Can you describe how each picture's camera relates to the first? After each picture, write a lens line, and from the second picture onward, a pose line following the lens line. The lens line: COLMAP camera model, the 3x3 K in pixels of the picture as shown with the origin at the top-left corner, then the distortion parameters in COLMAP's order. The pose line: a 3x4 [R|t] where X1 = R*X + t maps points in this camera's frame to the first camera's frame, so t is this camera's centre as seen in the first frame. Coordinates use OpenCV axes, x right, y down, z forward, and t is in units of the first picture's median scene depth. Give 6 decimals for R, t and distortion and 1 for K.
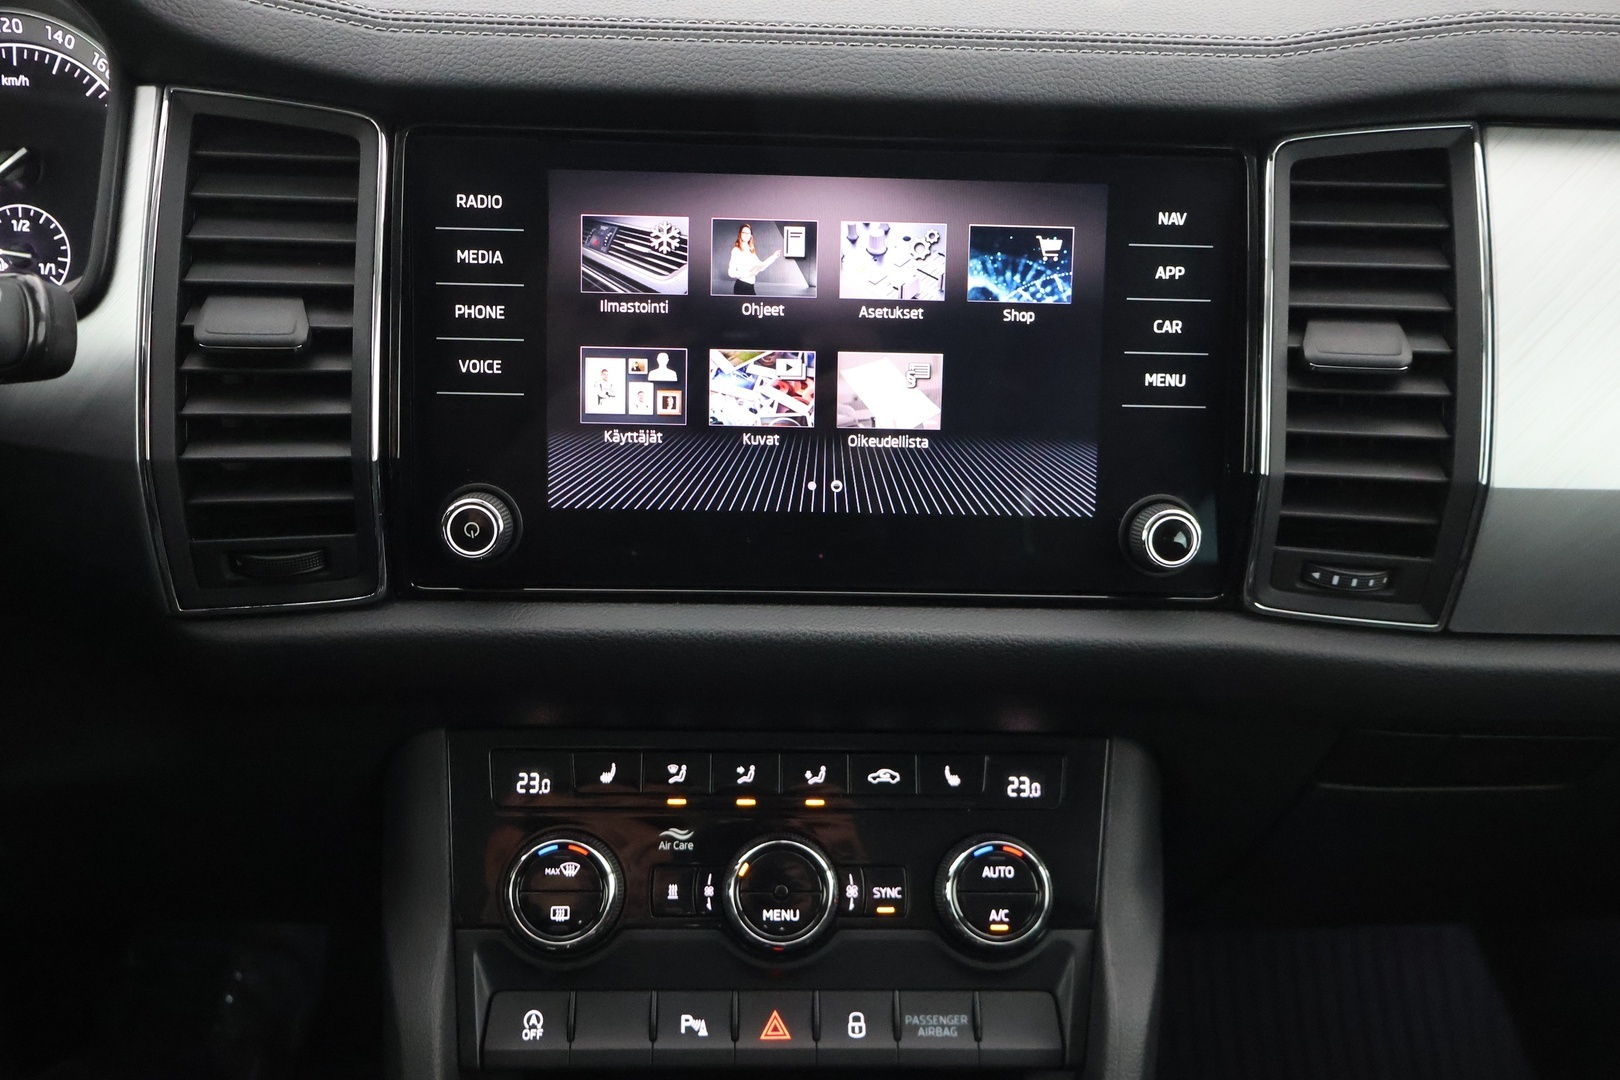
lens RADIAL K [[1427.8, 0, 806.1], [0, 1427.8, 546.7], [0, 0, 1]] dist [0.009882, 0.035439]
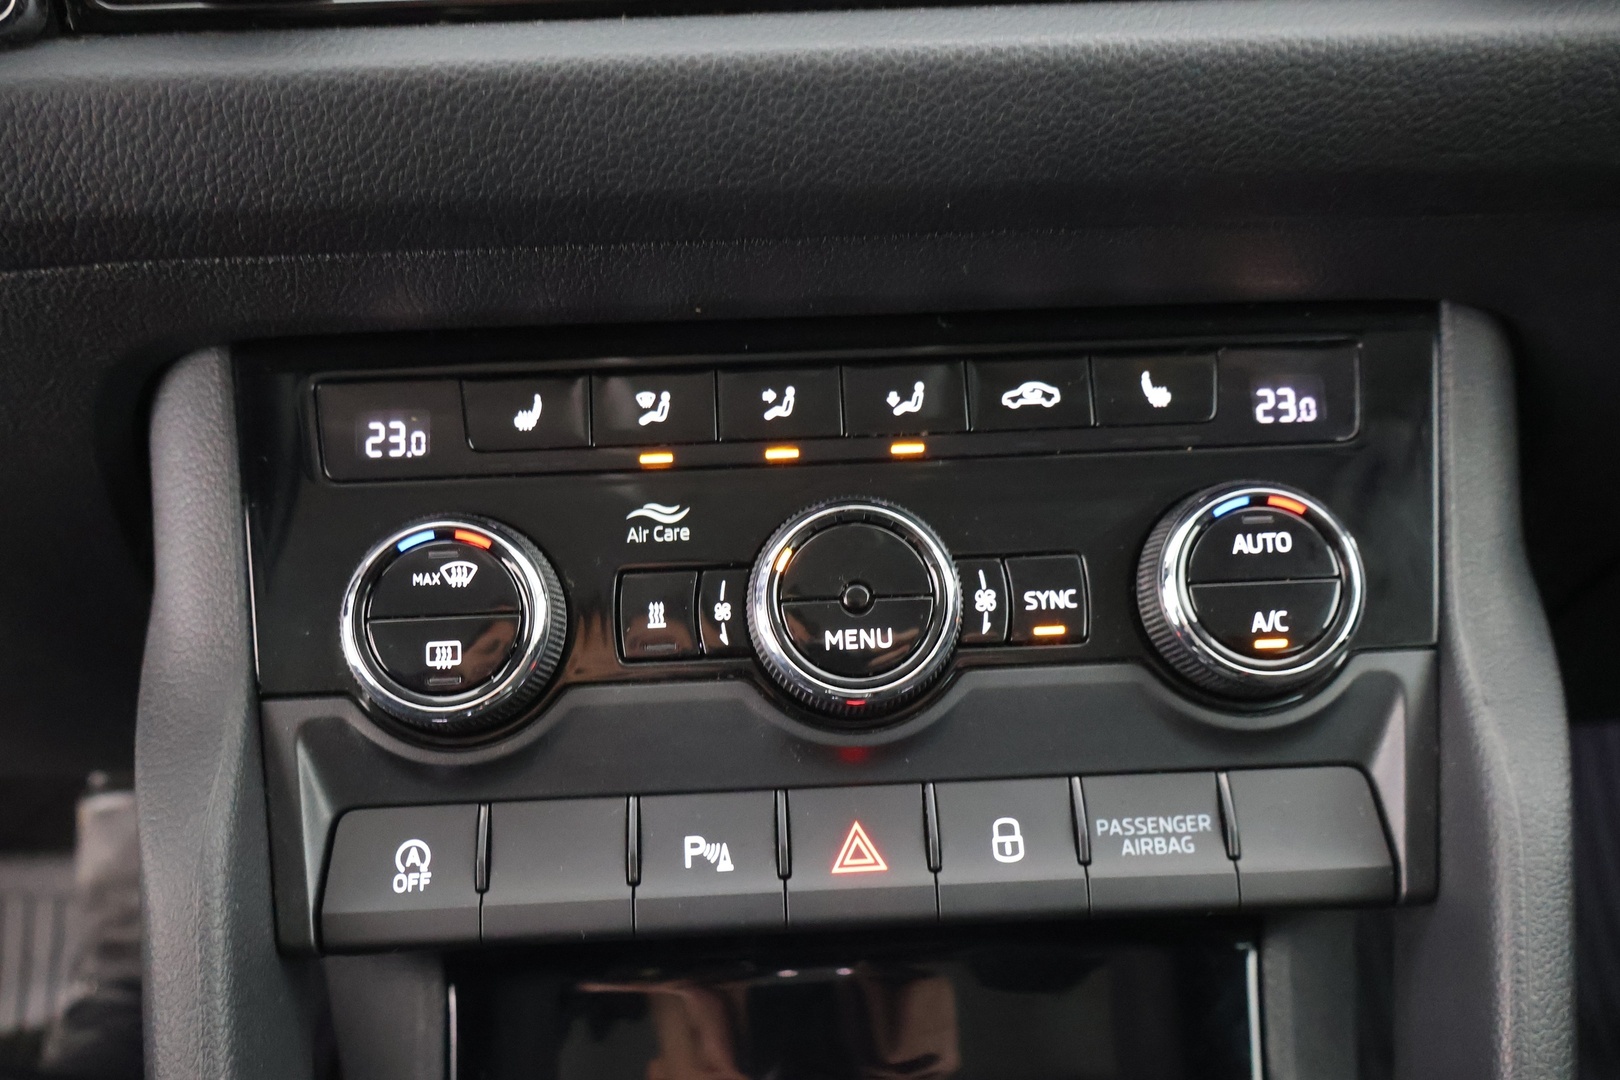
lens RADIAL K [[1427.8, 0, 799.9], [0, 1427.8, 532.0], [0, 0, 1]] dist [0.009882, 0.035439]
pose [[0.998320, -0.051898, -0.025770, -0.023441], [0.053005, 0.997610, 0.044326, 0.191922], [0.023408, -0.045617, 0.998685, 0.467852]]
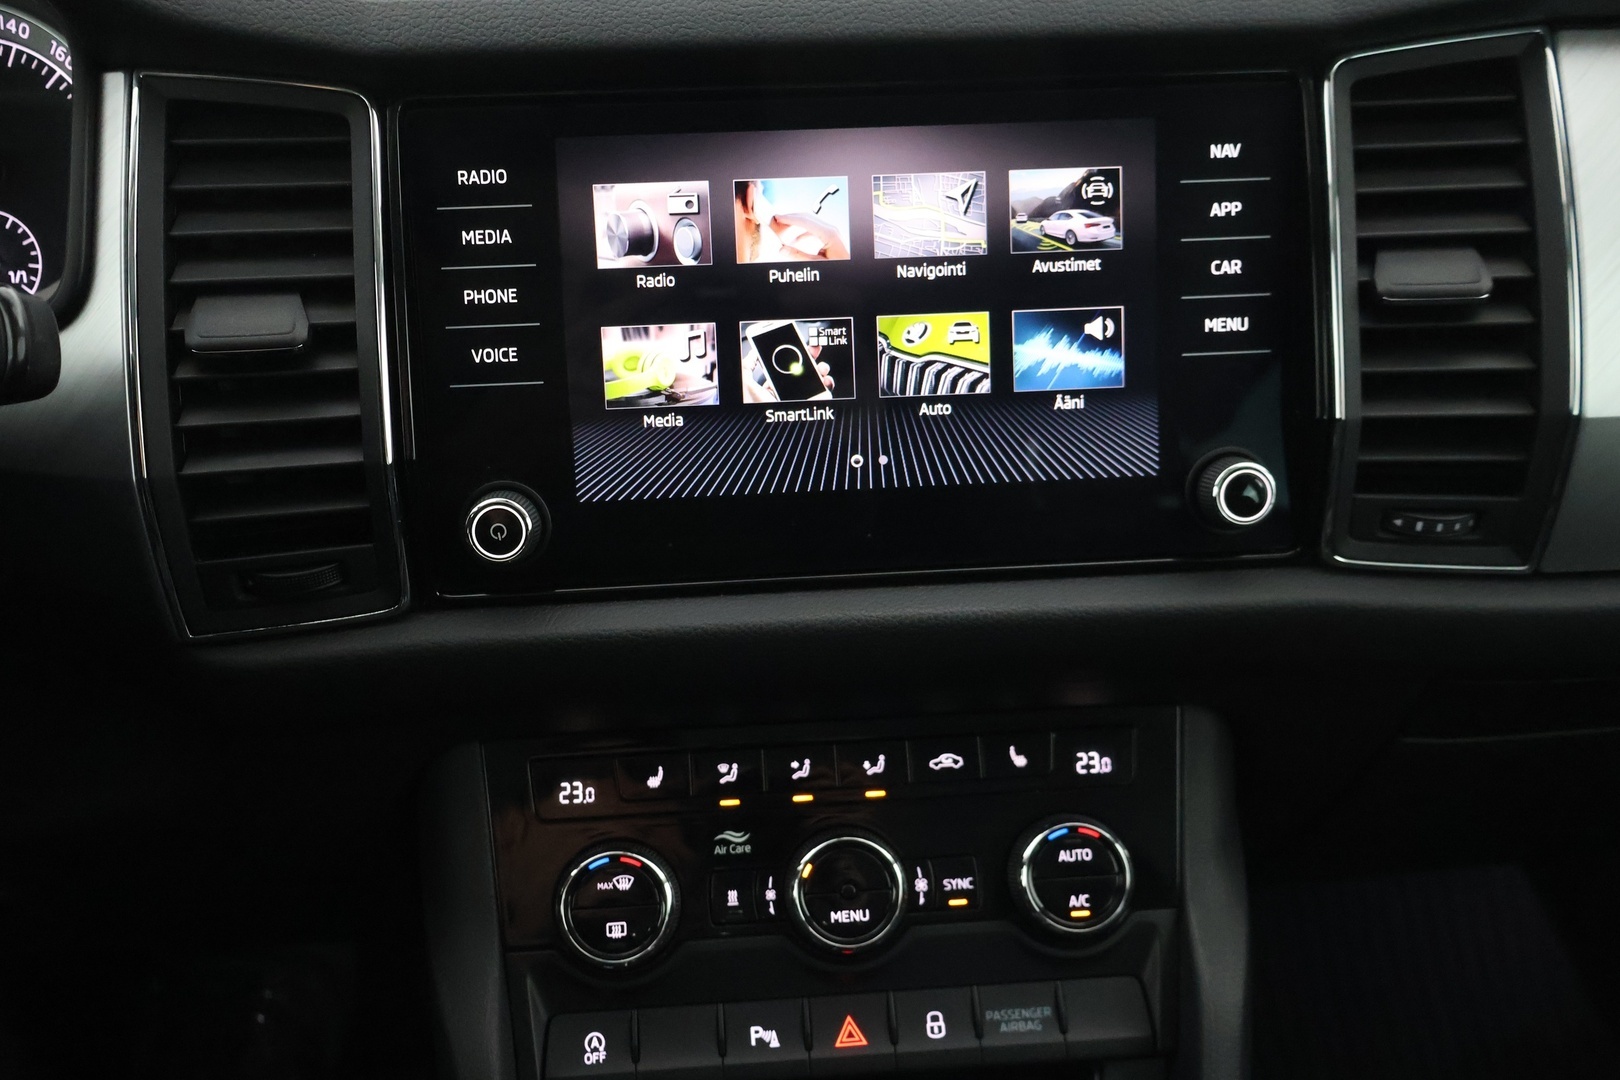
lens RADIAL K [[1427.8, 0, 808.5], [0, 1427.8, 537.8], [0, 0, 1]] dist [0.009882, 0.035439]
pose [[0.998003, -0.062413, 0.009721, -0.038176], [0.062172, 0.997790, 0.023432, -0.015461], [-0.011162, -0.022781, 0.999678, 0.060920]]
